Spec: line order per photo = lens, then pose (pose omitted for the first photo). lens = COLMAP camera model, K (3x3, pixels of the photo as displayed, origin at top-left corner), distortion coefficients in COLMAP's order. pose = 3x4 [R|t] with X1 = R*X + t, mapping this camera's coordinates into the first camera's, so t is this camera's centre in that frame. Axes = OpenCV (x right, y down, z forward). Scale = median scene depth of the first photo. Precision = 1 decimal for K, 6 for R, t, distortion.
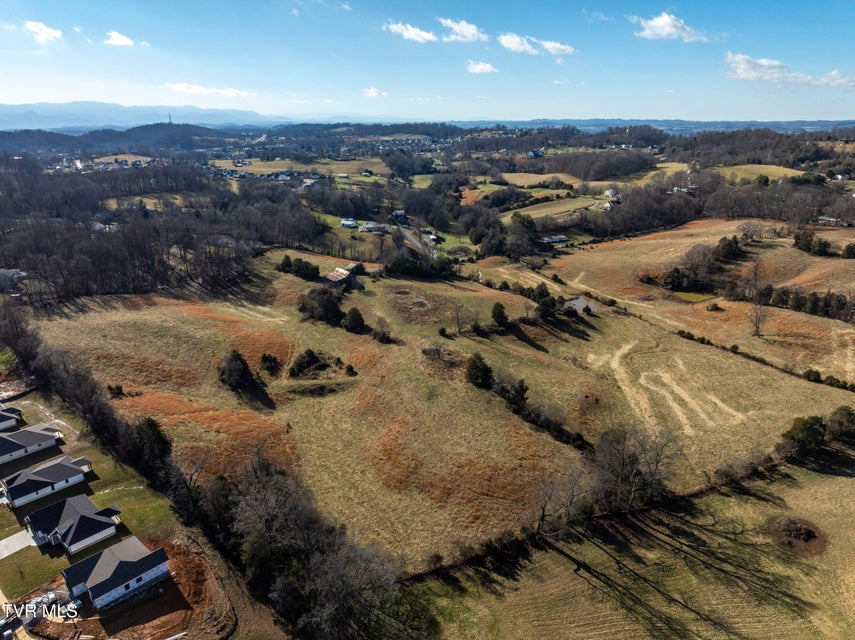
lens RADIAL K [[599.4, 0, 431.8], [0, 599.4, 319.3], [0, 0, 1]] dist [-0.037534, 0.000073]
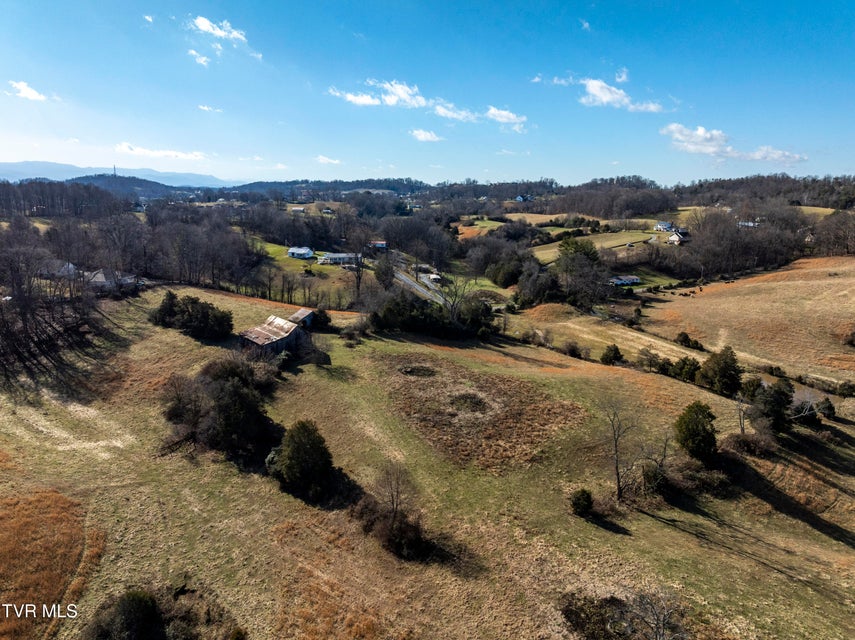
lens RADIAL K [[599.4, 0, 431.8], [0, 599.4, 319.3], [0, 0, 1]] dist [-0.037534, 0.000073]
pose [[0.997499, 0.004352, 0.070540, -0.068884], [0.003283, 0.994171, -0.107760, -0.034578], [-0.070598, 0.107723, 0.991671, 0.553687]]
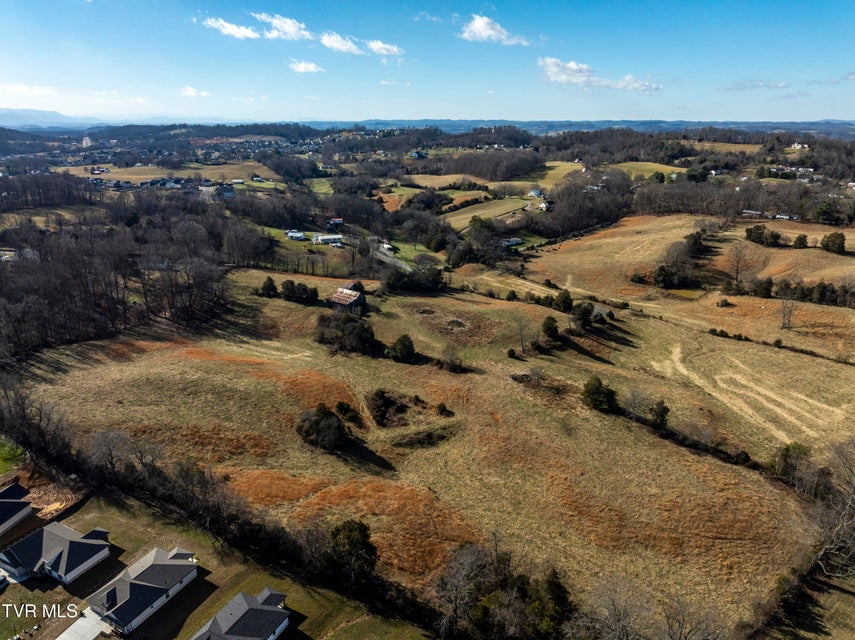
lens RADIAL K [[599.4, 0, 431.8], [0, 599.4, 319.3], [0, 0, 1]] dist [-0.037534, 0.000073]
pose [[0.963791, -0.079629, 0.254491, -0.265705], [0.079807, 0.996764, 0.009642, -0.040276], [-0.254435, 0.011017, 0.967027, 0.120737]]
